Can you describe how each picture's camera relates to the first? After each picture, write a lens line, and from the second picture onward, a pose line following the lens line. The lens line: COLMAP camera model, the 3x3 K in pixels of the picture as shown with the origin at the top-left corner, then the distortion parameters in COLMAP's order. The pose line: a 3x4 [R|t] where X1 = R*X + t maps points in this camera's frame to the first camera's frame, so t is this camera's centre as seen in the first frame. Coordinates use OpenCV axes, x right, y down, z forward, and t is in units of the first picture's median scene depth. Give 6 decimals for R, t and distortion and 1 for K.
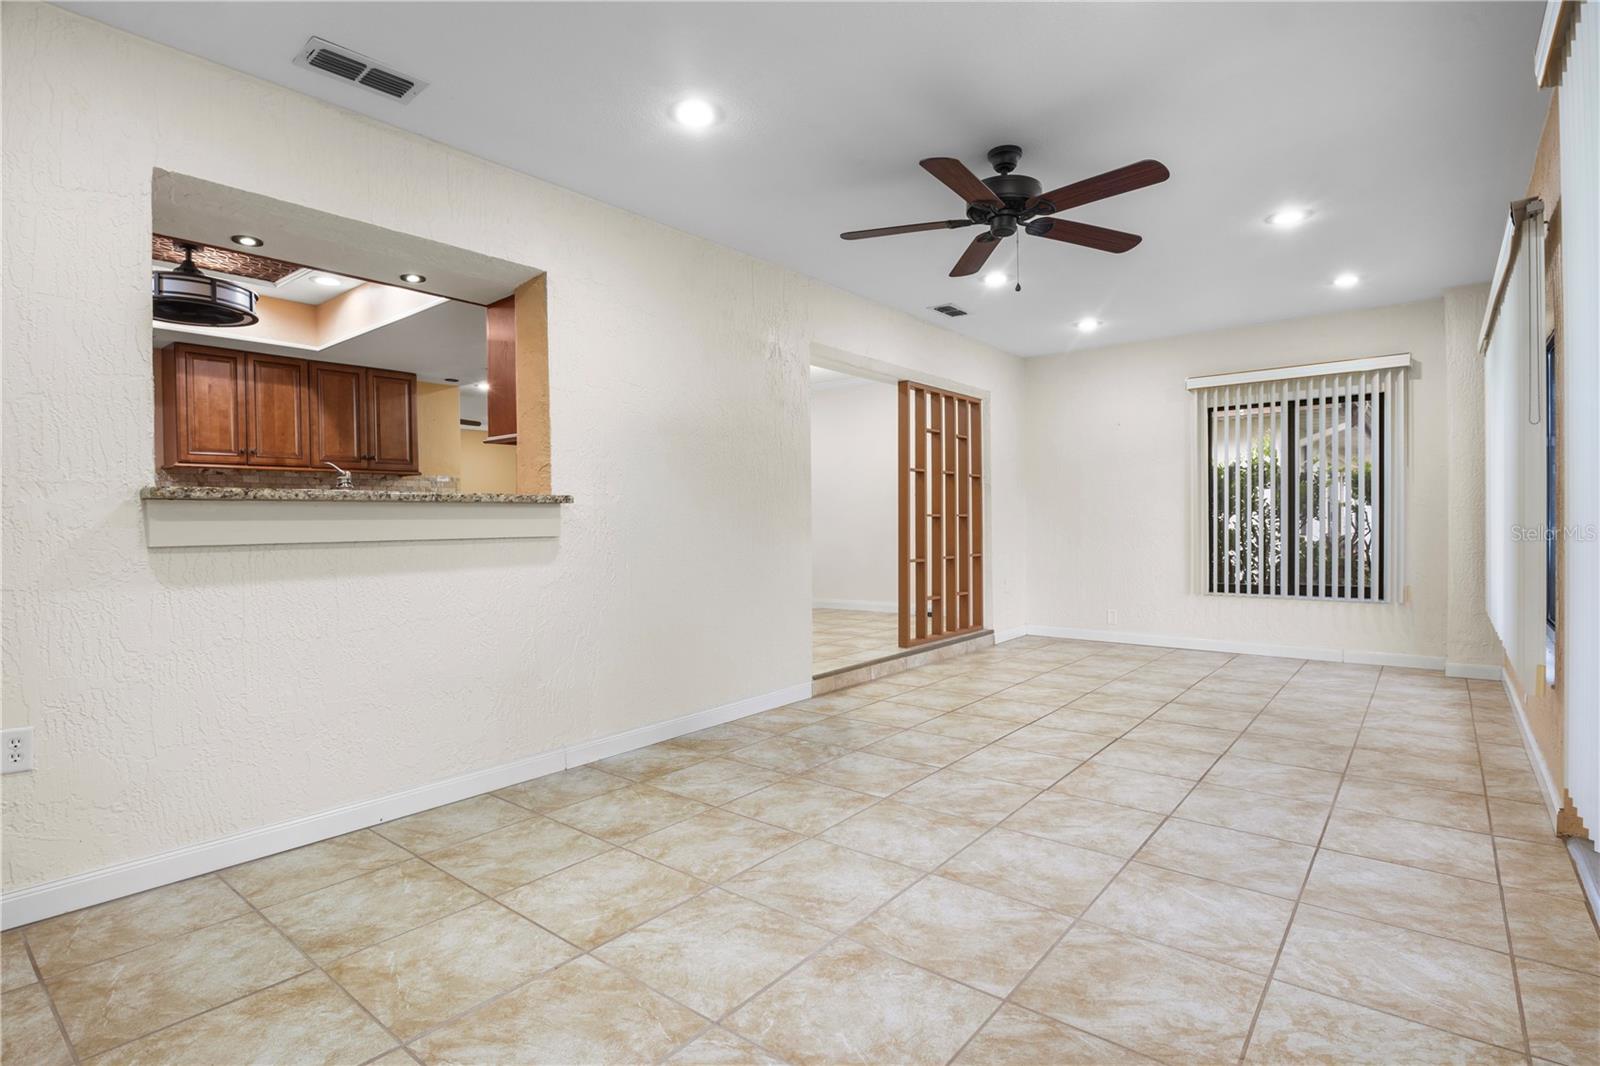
lens RADIAL K [[787.9, 0, 796.8], [0, 787.9, 532.1], [0, 0, 1]] dist [-0.000327, -0.000216]
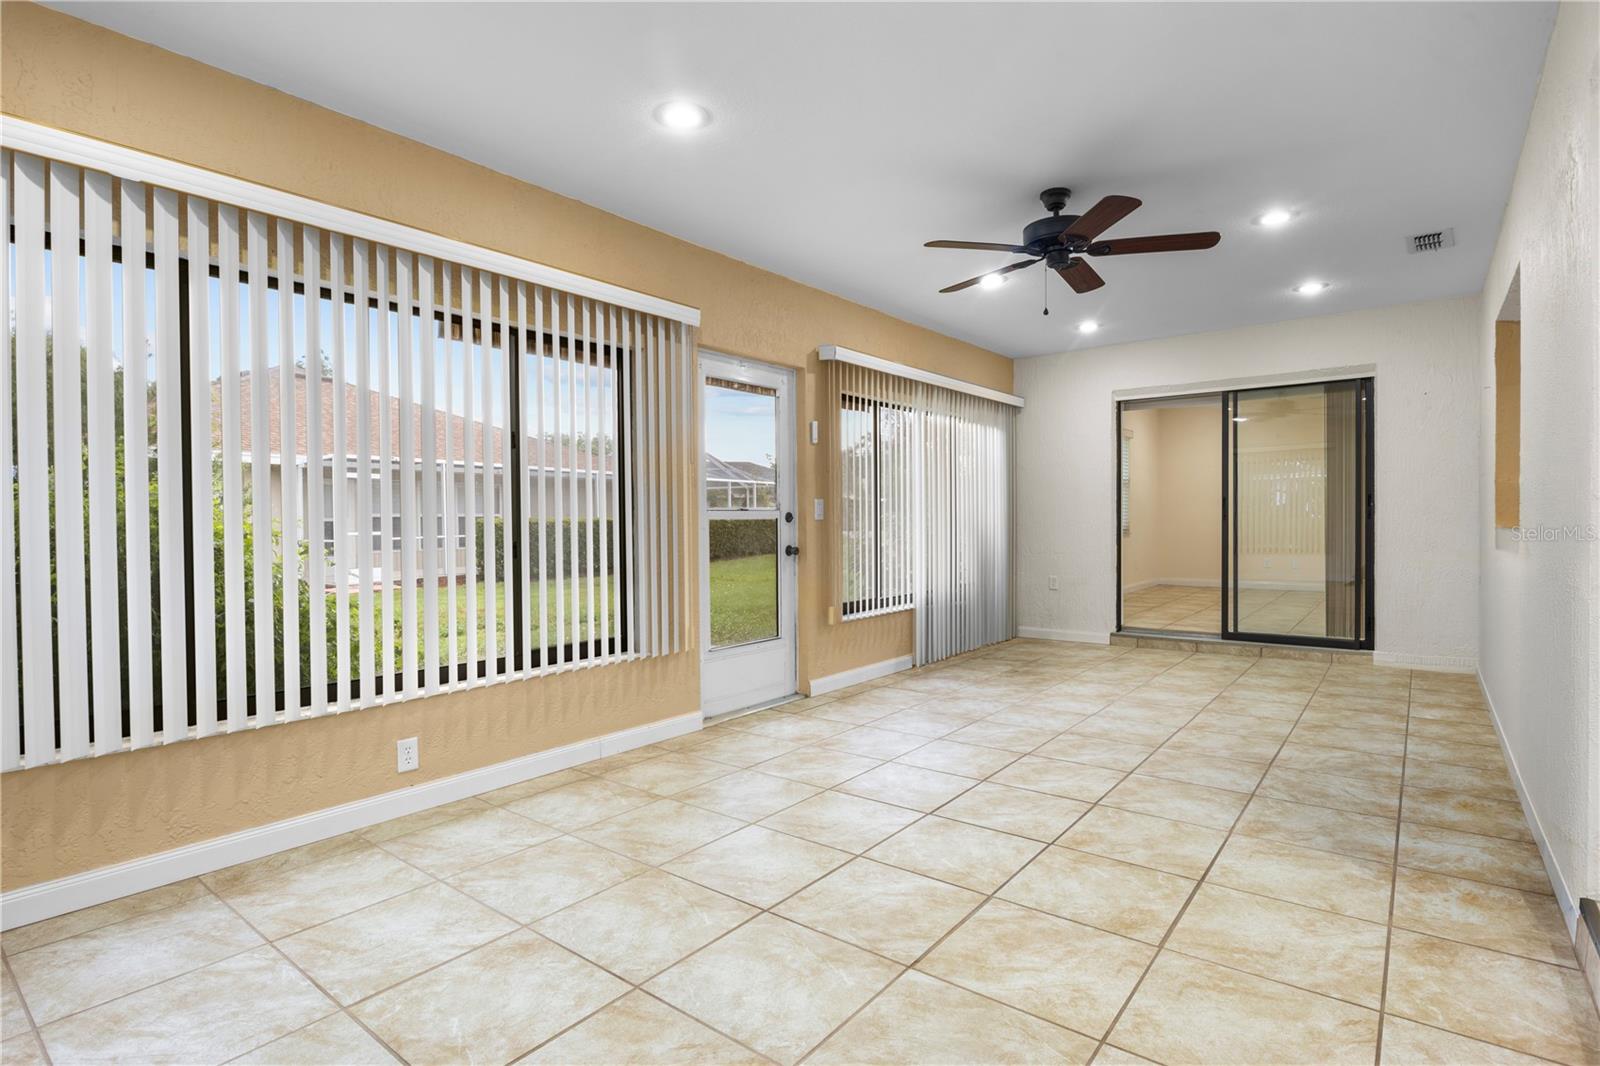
lens RADIAL K [[787.9, 0, 799.7], [0, 787.9, 530.3], [0, 0, 1]] dist [-0.000327, -0.000216]
pose [[-0.999706, 0.019774, -0.014020, 0.645900], [0.019395, 0.999457, 0.026640, -0.039024], [0.014539, 0.026361, -0.999547, 2.097839]]
